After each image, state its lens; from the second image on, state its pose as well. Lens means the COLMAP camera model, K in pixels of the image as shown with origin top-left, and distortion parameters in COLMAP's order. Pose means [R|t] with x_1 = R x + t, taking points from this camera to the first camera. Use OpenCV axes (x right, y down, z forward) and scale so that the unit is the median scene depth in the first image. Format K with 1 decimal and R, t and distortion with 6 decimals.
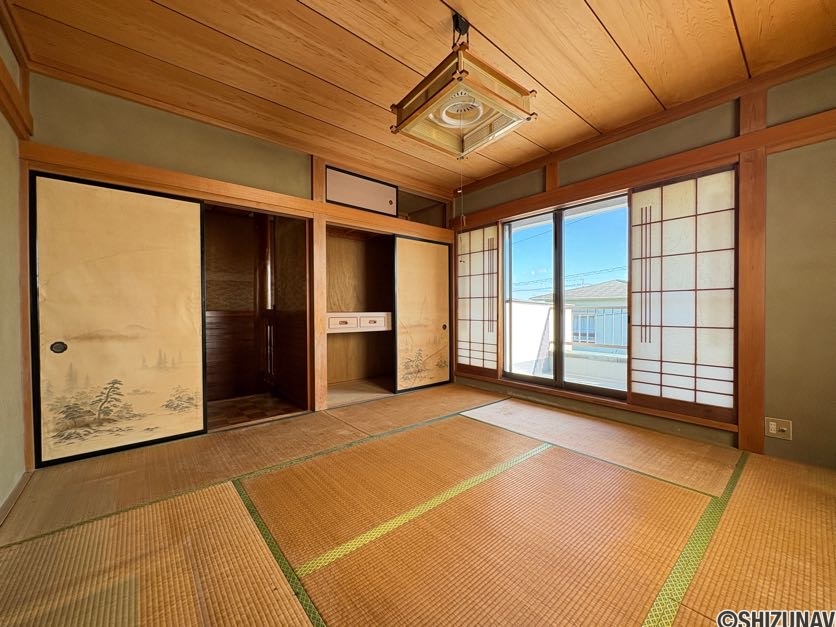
lens RADIAL K [[333.2, 0, 419.8], [0, 333.2, 311.6], [0, 0, 1]] dist [0.000368, -0.000263]
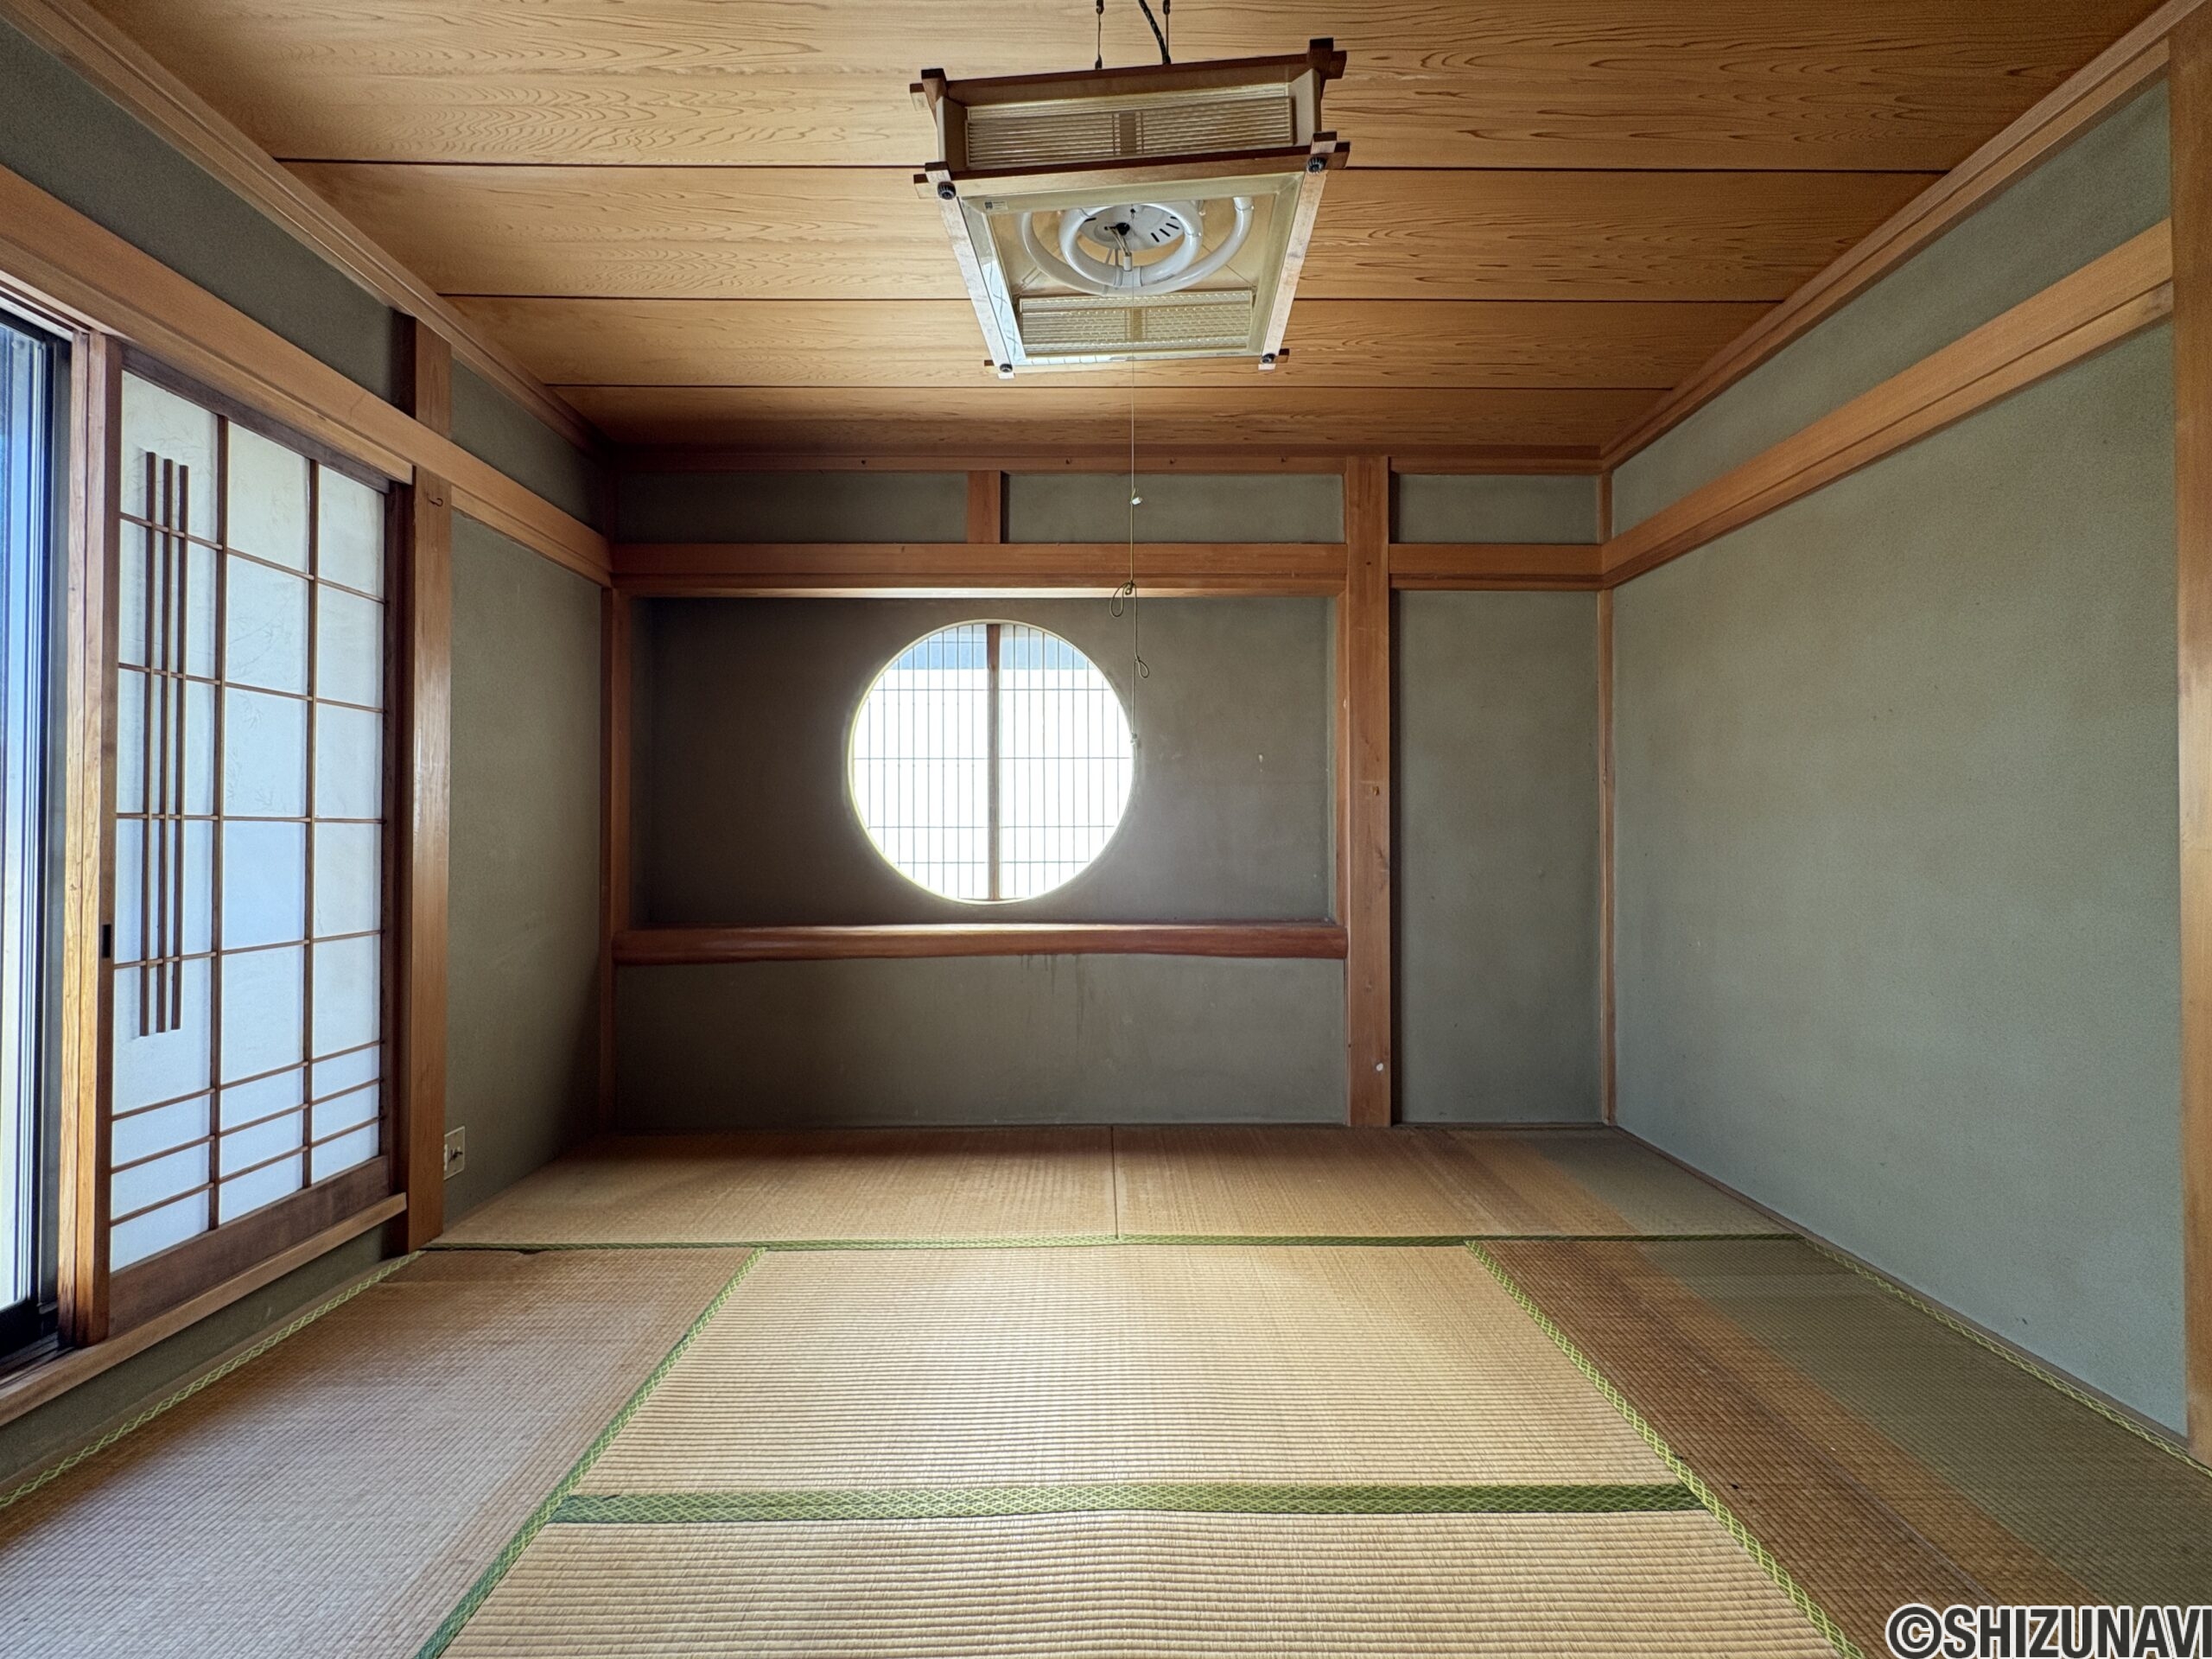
lens RADIAL K [[881.7, 0, 1104.8], [0, 881.7, 832.6], [0, 0, 1]] dist [0.000368, -0.000263]
pose [[-0.770154, 0.009941, 0.637781, -0.259203], [0.010885, 0.999938, -0.002442, -0.044436], [-0.637766, 0.005062, -0.770214, 1.176246]]
